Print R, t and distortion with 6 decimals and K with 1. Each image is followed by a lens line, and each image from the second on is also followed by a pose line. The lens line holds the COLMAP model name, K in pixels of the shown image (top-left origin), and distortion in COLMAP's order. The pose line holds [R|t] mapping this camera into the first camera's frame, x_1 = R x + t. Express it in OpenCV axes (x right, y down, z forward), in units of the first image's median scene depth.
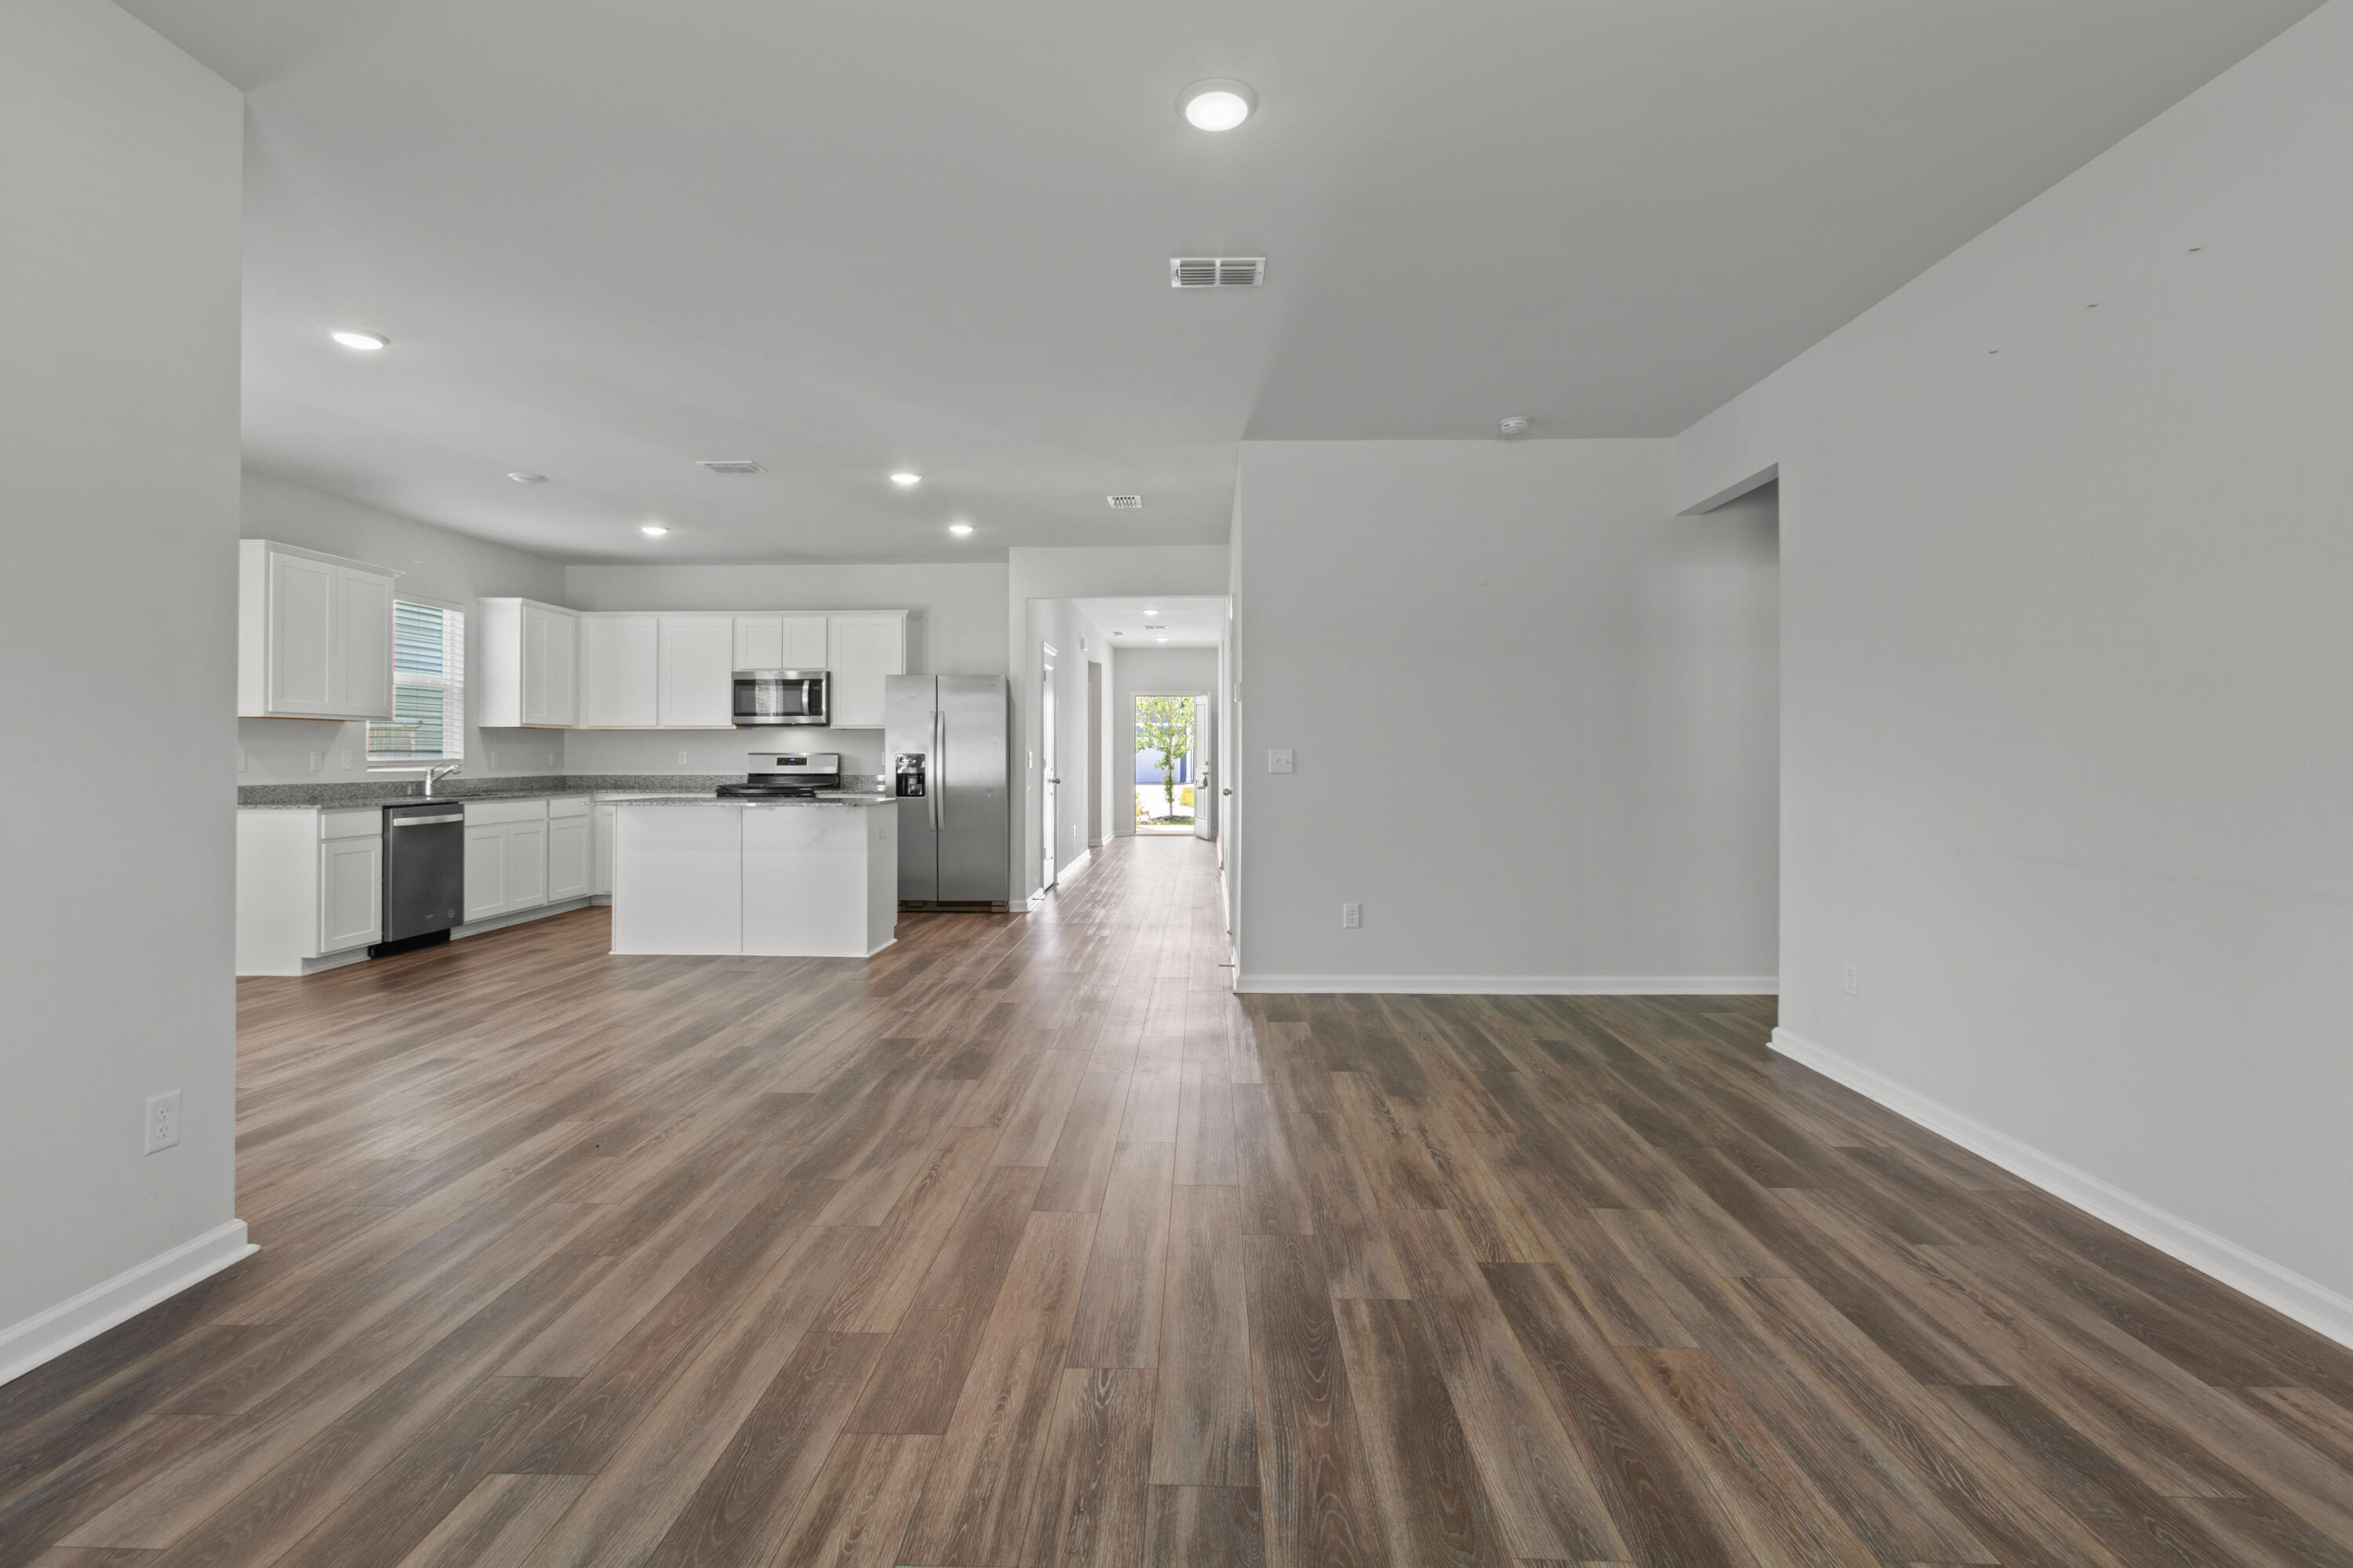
lens RADIAL K [[1095.3, 0, 1169.5], [0, 1095.3, 758.6], [0, 0, 1]] dist [-0.001624, 0.000053]
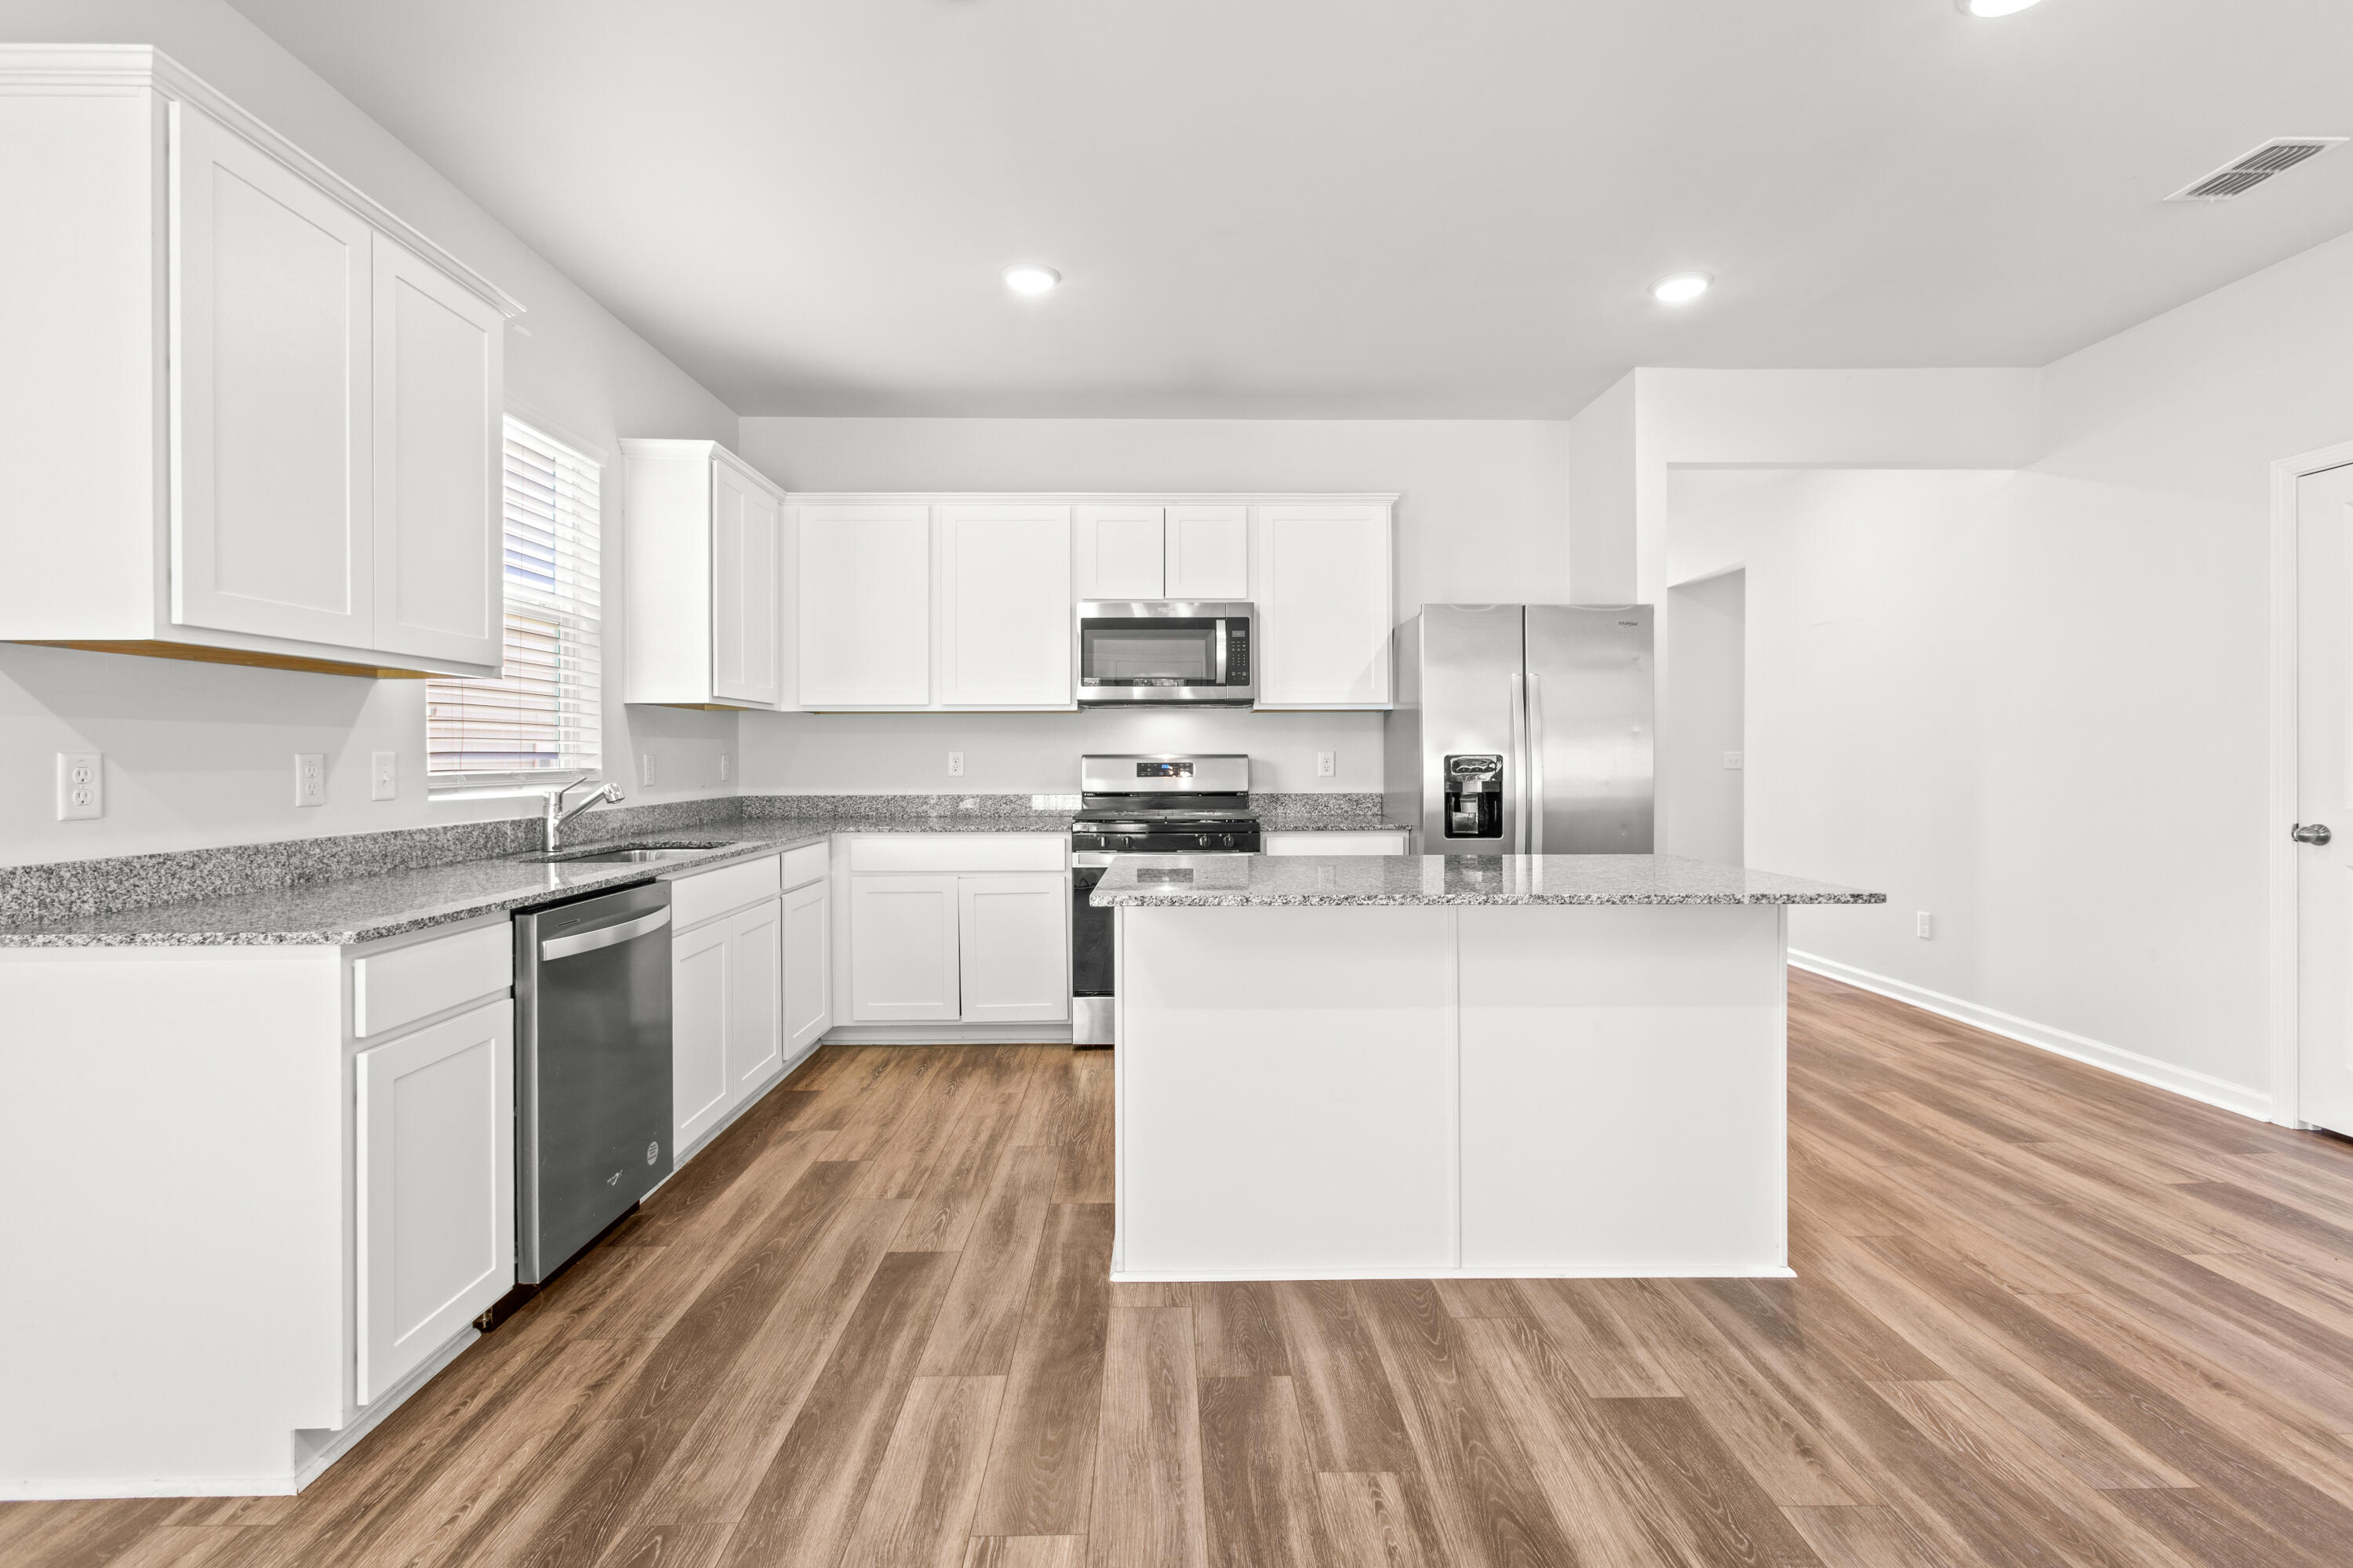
lens RADIAL K [[1087.7, 0, 1176.1], [0, 1087.7, 767.9], [0, 0, 1]] dist [-0.009101, 0.006562]
pose [[0.998547, -0.001419, 0.053875, -0.404032], [0.000918, 0.999956, 0.009325, -0.003875], [-0.053886, -0.009262, 0.998504, 0.491971]]
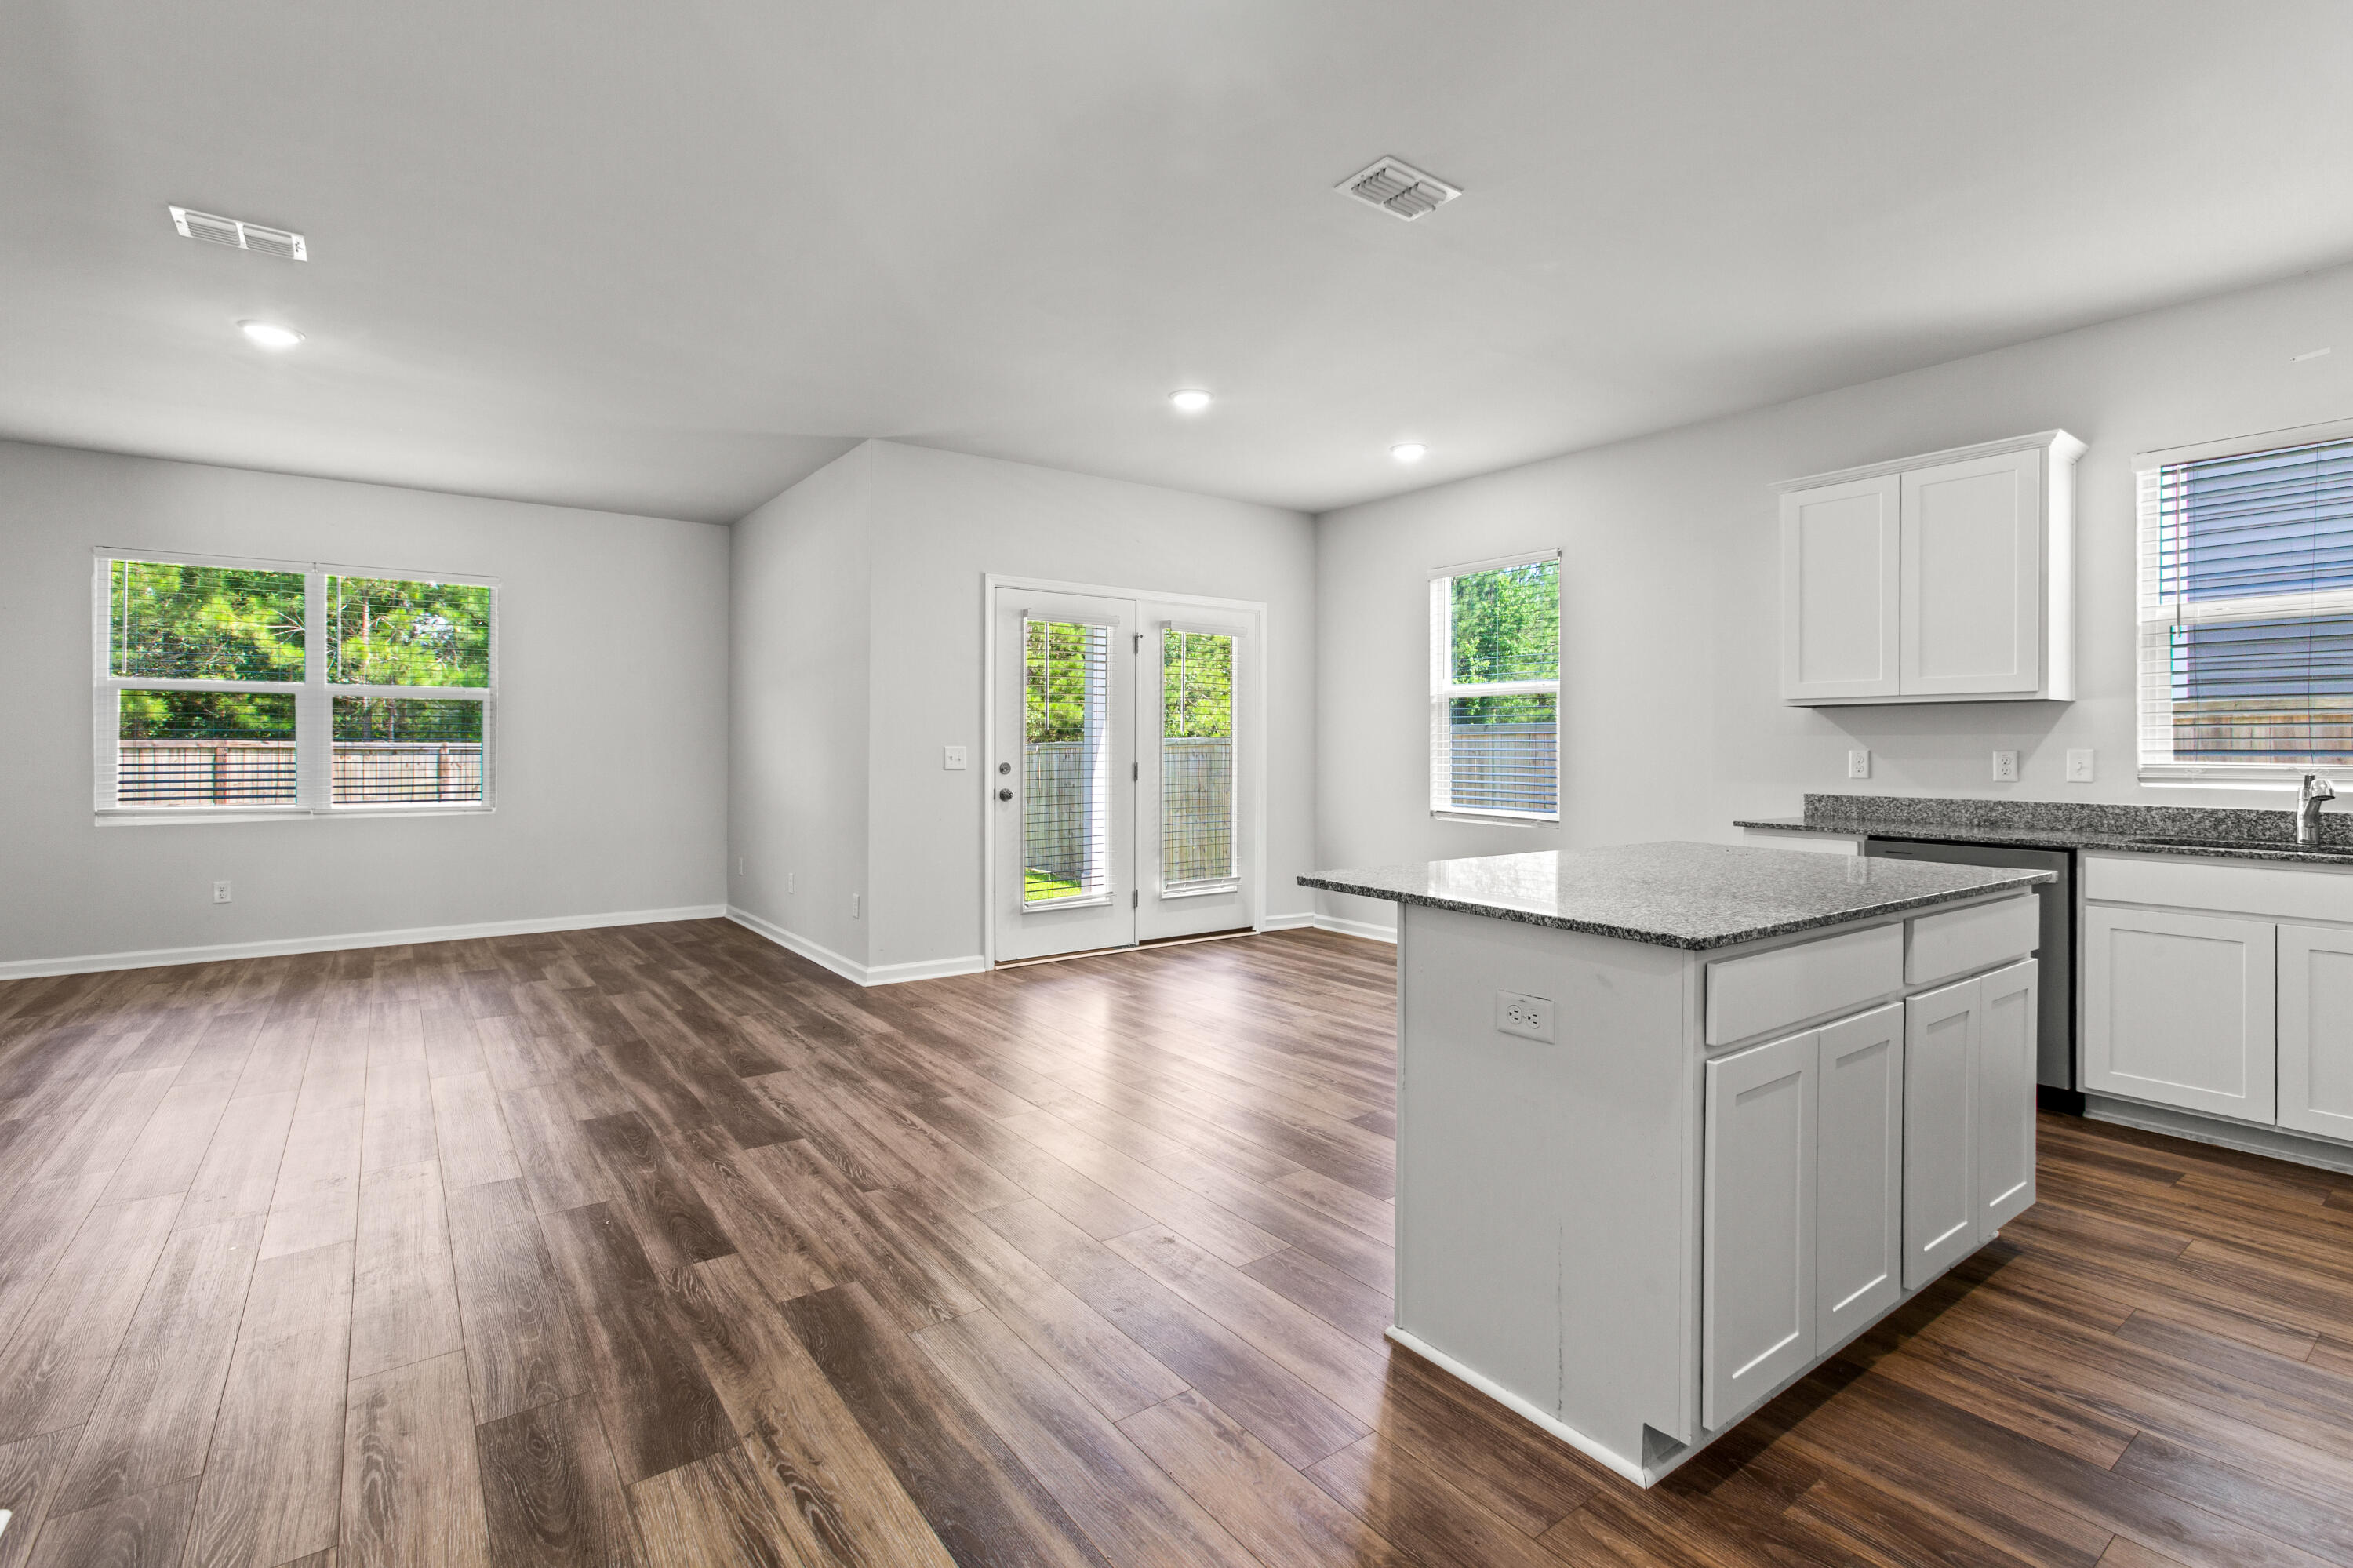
lens RADIAL K [[1076.4, 0, 1178.1], [0, 1076.4, 749.5], [0, 0, 1]] dist [0.000689, 0.001052]
pose [[-0.785042, -0.002412, -0.619437, -0.004251], [-0.005236, 0.999983, 0.002743, -0.005397], [0.619420, 0.005397, -0.785041, 0.965458]]
